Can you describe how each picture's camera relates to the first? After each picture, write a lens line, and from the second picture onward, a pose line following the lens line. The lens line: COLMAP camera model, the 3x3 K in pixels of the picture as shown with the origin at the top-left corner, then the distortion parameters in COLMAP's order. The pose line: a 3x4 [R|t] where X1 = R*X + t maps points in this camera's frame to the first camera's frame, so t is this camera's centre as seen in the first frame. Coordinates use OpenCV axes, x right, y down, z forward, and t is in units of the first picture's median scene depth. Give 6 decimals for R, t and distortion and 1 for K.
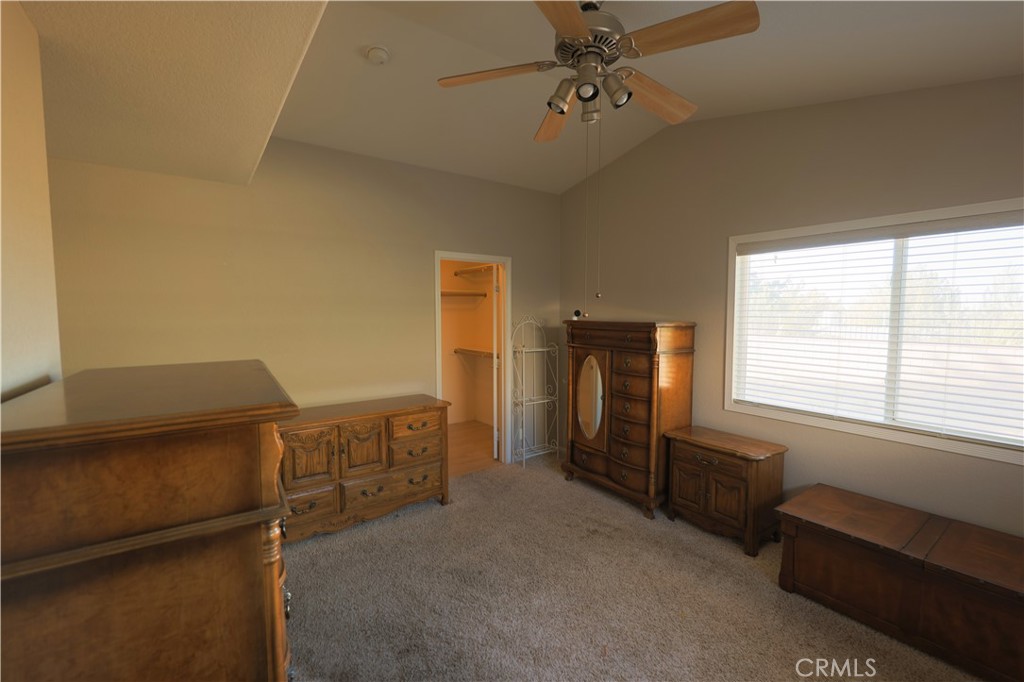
lens RADIAL K [[435.1, 0, 509.4], [0, 435.1, 339.0], [0, 0, 1]] dist [-0.004072, 0.000601]
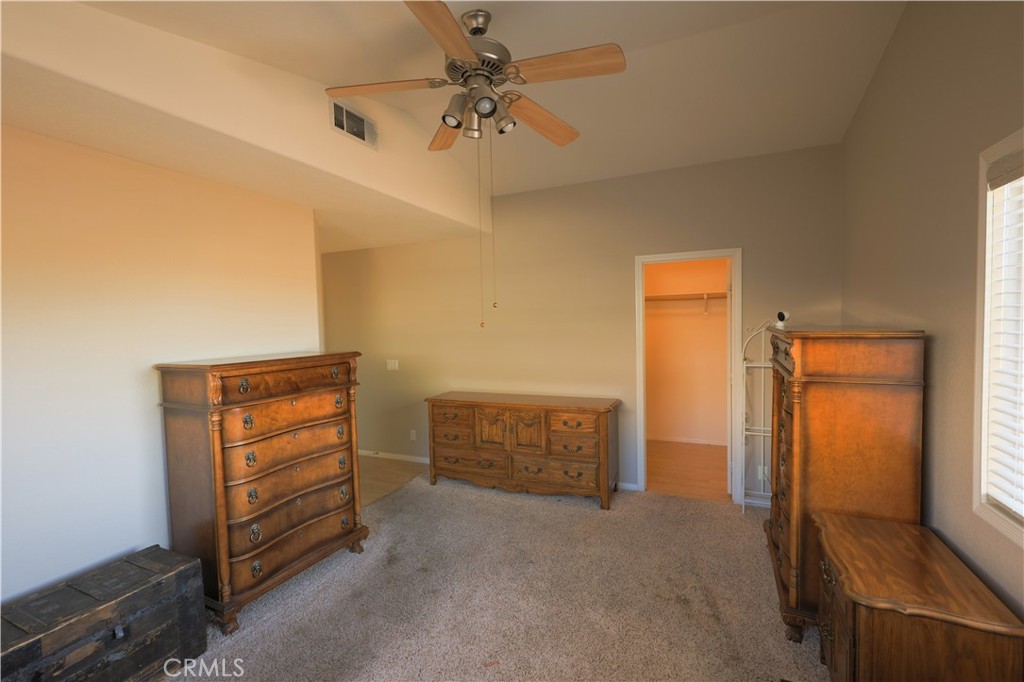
lens RADIAL K [[435.1, 0, 516.5], [0, 435.1, 341.9], [0, 0, 1]] dist [-0.004072, 0.000601]
pose [[0.515203, 0.029234, -0.856570, 0.650401], [-0.028851, 0.999443, 0.016756, -0.020756], [0.856583, 0.016080, 0.515759, 0.319403]]
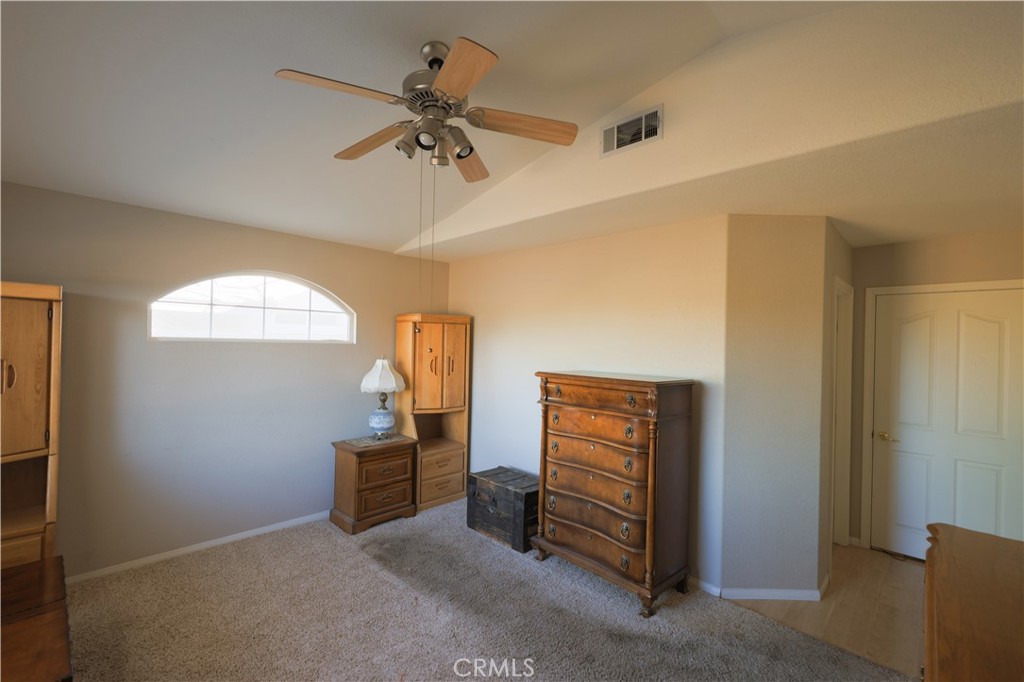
lens RADIAL K [[435.1, 0, 516.5], [0, 435.1, 341.0], [0, 0, 1]] dist [-0.004072, 0.000601]
pose [[-0.979454, -0.025183, -0.200087, 0.094123], [-0.037840, 0.997500, 0.059688, -0.087850], [0.198084, 0.066033, -0.977958, 1.224013]]
